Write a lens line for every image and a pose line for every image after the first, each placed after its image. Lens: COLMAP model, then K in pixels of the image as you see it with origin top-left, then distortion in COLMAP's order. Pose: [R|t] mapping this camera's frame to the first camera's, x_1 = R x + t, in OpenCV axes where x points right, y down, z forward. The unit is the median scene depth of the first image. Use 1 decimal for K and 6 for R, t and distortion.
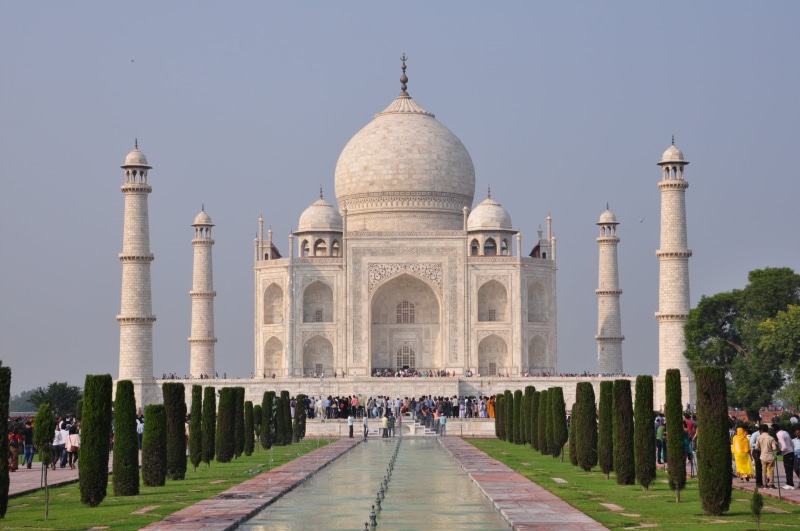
lens RADIAL K [[1646.5, 0, 394.0], [0, 1646.5, 276.9], [0, 0, 1]] dist [0.481685, 0.017726]
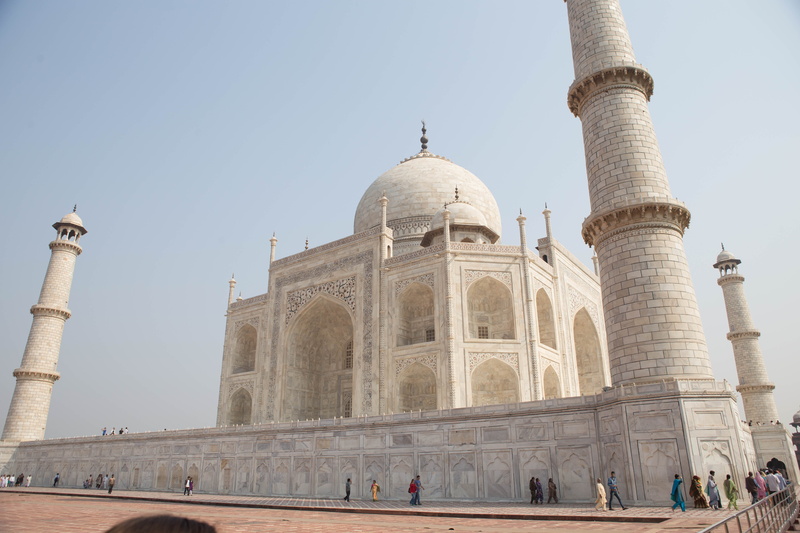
lens RADIAL K [[537.8, 0, 399.8], [0, 537.8, 266.0], [0, 0, 1]] dist [-0.046877, -0.000314]
pose [[0.812480, -0.209139, -0.544185, 0.175202], [0.047313, 0.954014, -0.296003, 0.059523], [0.581066, 0.214750, 0.785012, 0.819465]]
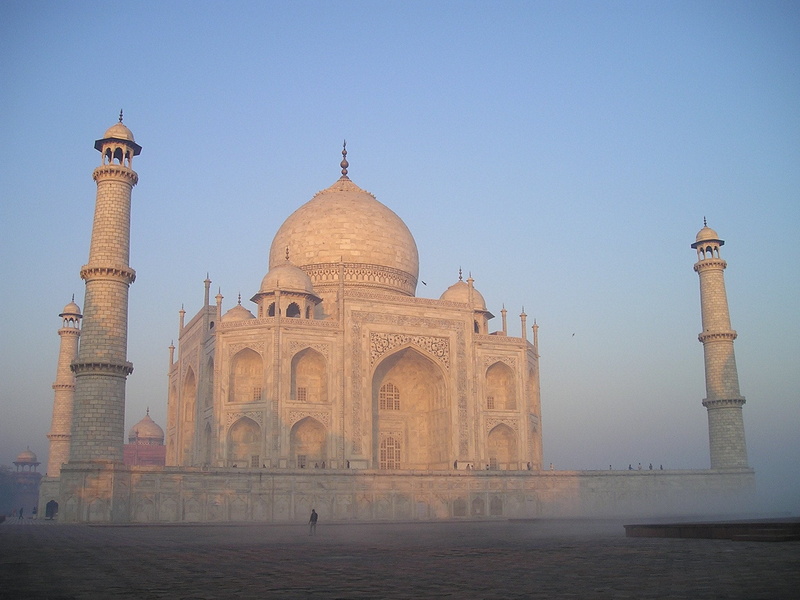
lens RADIAL K [[820.0, 0, 408.4], [0, 820.0, 298.6], [0, 0, 1]] dist [-0.099030, 0.005344]
pose [[0.899538, 0.100144, 0.425208, -0.171563], [-0.023106, 0.982913, -0.182614, 0.049369], [-0.436230, 0.154443, 0.886482, 0.627492]]
